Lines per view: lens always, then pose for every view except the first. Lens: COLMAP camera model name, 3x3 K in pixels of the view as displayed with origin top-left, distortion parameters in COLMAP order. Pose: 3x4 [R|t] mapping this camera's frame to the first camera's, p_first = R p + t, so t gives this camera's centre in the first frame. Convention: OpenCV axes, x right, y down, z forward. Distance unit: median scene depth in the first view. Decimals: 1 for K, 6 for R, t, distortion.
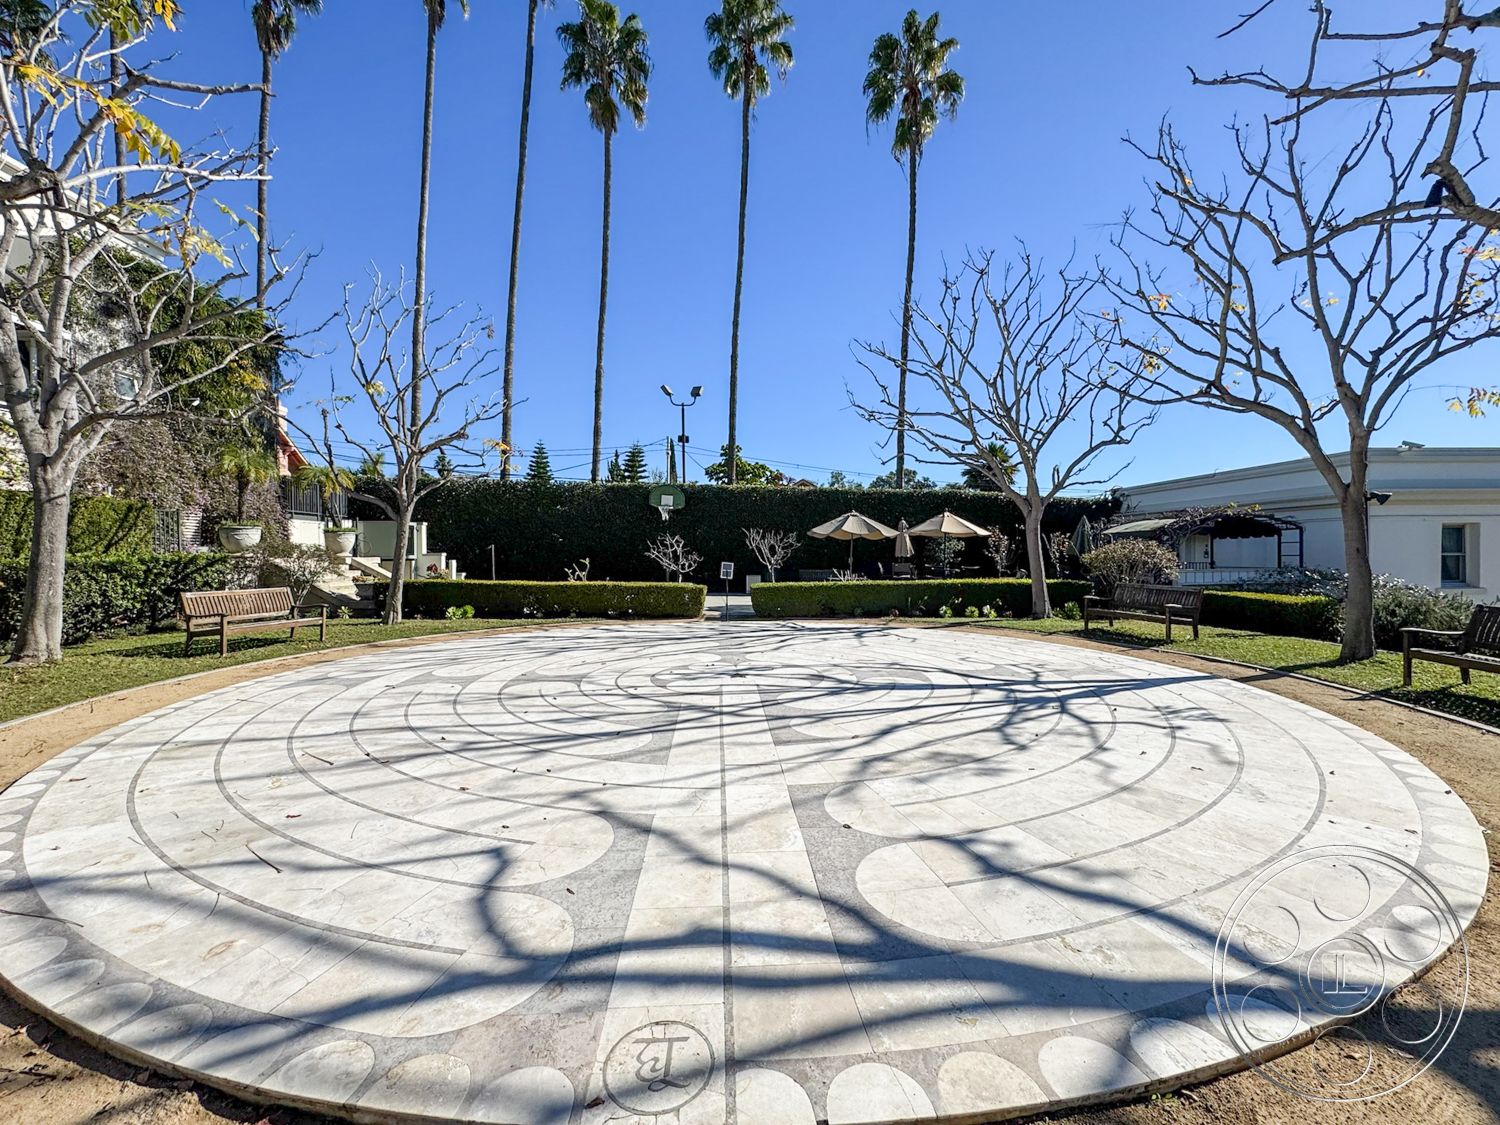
lens RADIAL K [[609.2, 0, 750.0], [0, 609.2, 562.5], [0, 0, 1]] dist [-0.001017, -0.000289]
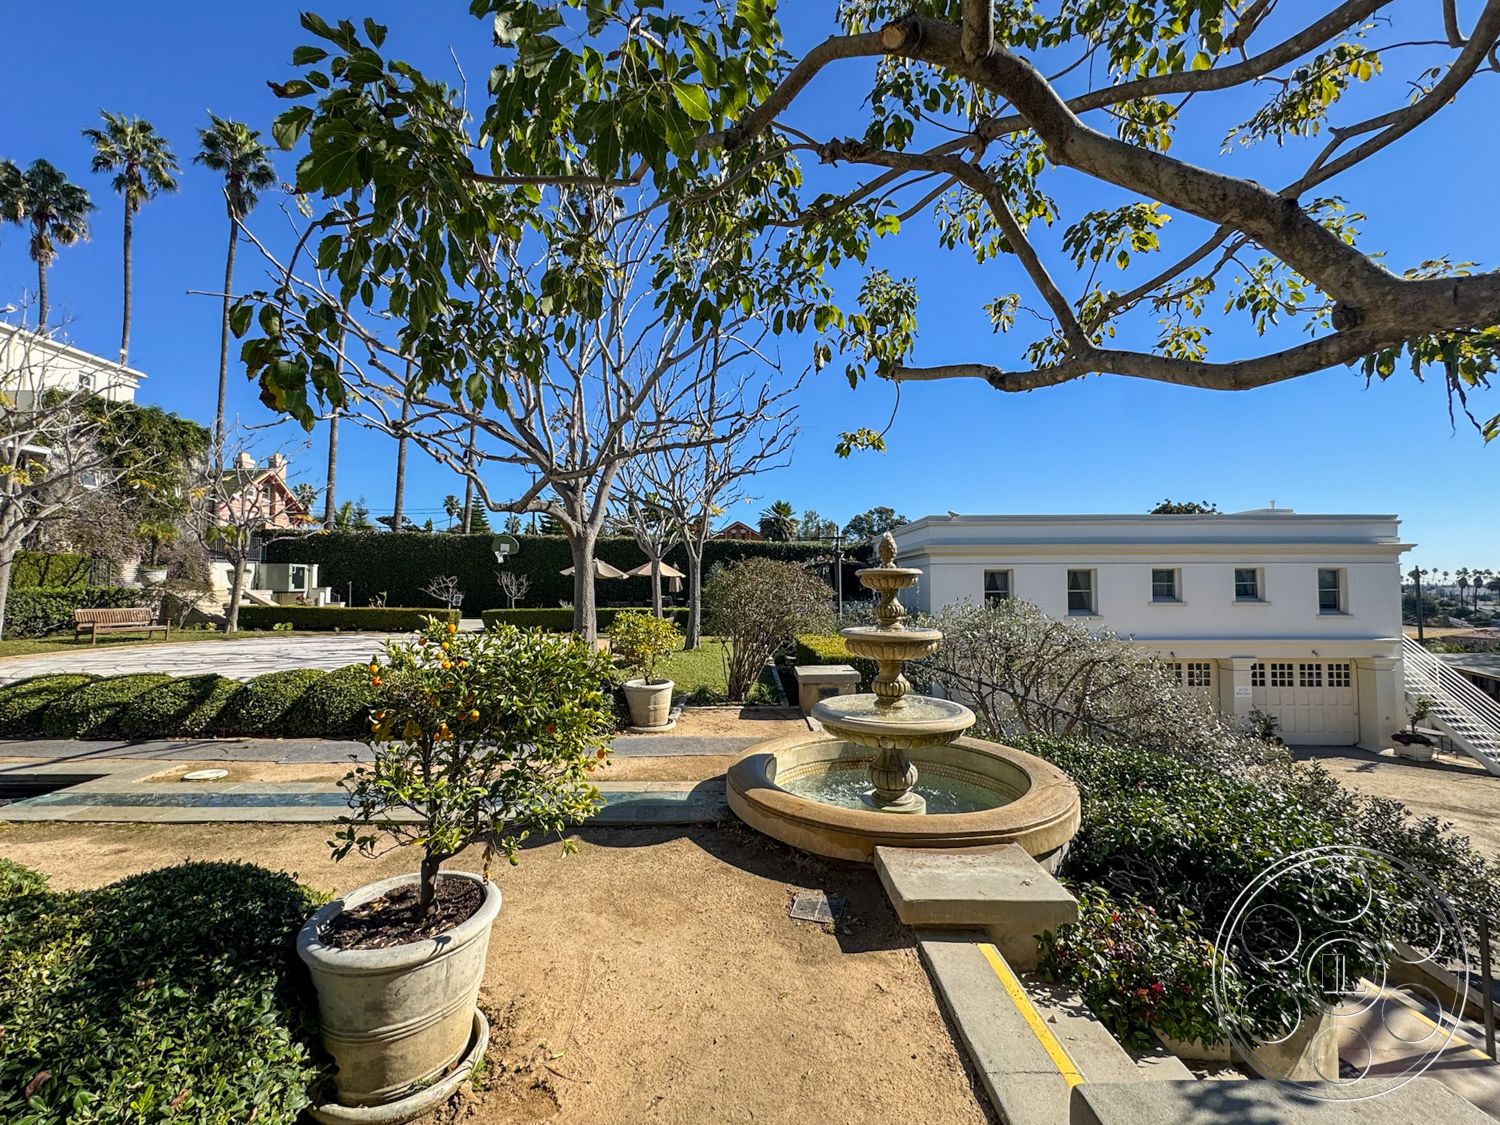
lens RADIAL K [[609.2, 0, 750.0], [0, 609.2, 562.5], [0, 0, 1]] dist [-0.001017, -0.000289]
pose [[0.998978, 0.002581, -0.045122, 0.953563], [-0.005113, 0.998412, -0.056098, 0.001227], [0.044905, 0.056271, 0.997405, -0.597320]]
